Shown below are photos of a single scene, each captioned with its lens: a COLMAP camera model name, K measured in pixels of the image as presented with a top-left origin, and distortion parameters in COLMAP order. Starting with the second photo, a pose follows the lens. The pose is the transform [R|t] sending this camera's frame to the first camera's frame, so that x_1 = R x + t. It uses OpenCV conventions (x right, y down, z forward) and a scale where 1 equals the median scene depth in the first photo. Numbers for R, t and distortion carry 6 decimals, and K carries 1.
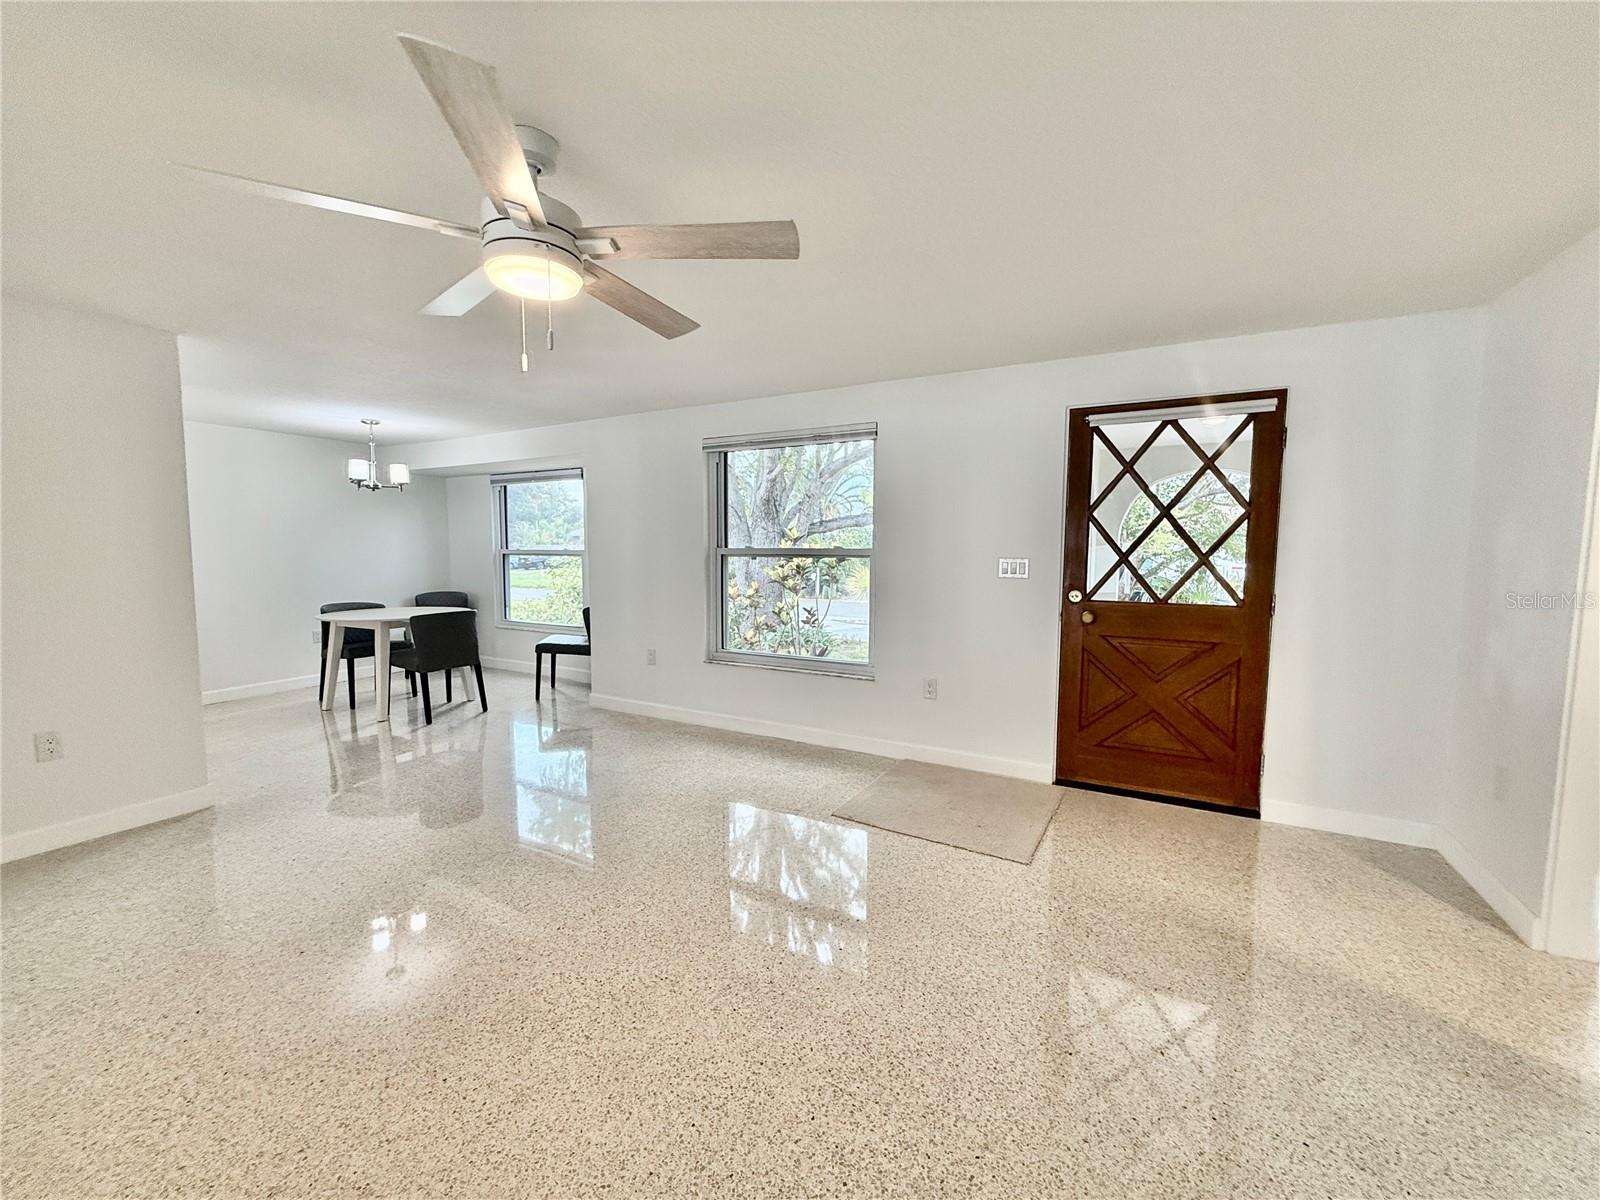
lens RADIAL K [[637.9, 0, 793.7], [0, 637.9, 593.8], [0, 0, 1]] dist [-0.001964, 0.001222]
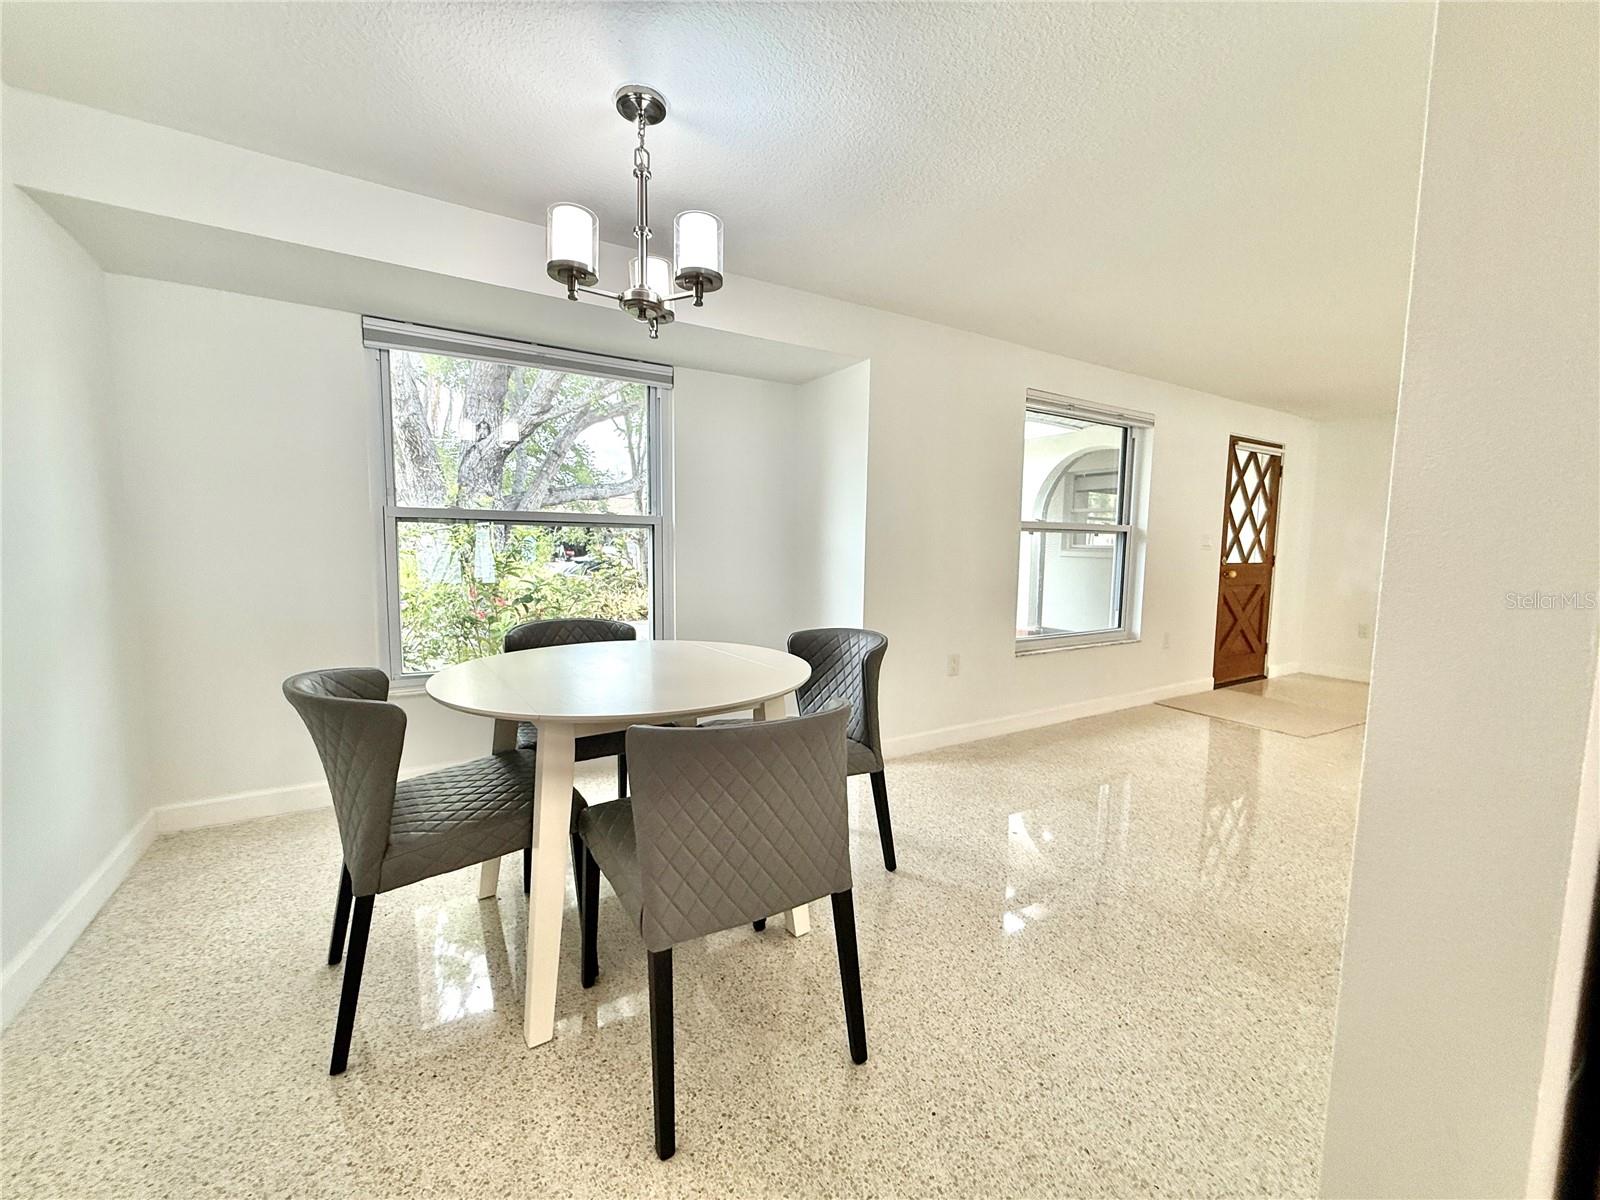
lens RADIAL K [[637.9, 0, 798.1], [0, 637.9, 600.0], [0, 0, 1]] dist [-0.001964, 0.001222]
pose [[0.496231, -0.075294, 0.864919, -1.105619], [0.049063, 0.997072, 0.058649, -0.033989], [-0.866803, 0.013332, 0.498473, 0.914573]]
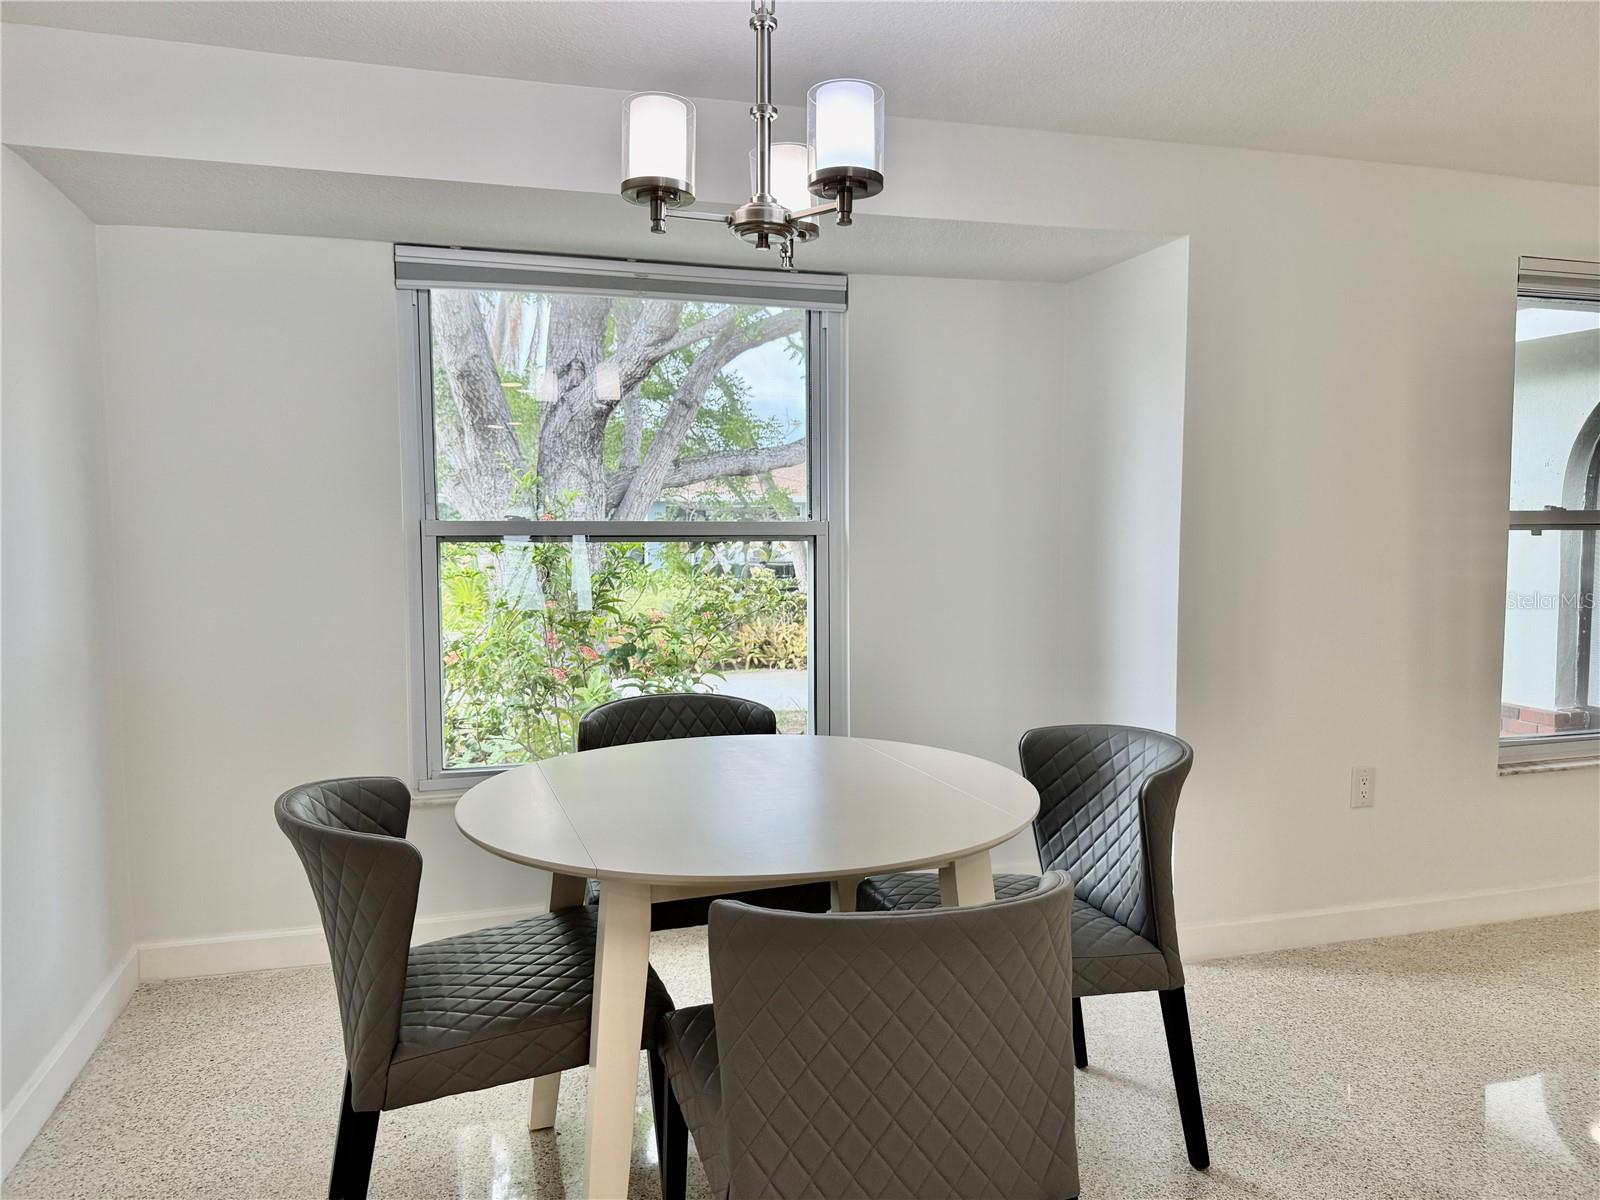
lens RADIAL K [[1126.5, 0, 807.0], [0, 1126.5, 607.6], [0, 0, 1]] dist [0.030199, -0.038672]
pose [[0.706684, -0.058461, 0.705110, -1.110170], [0.056104, 0.998073, 0.026521, -0.058552], [-0.705302, 0.020817, 0.708602, 0.865414]]
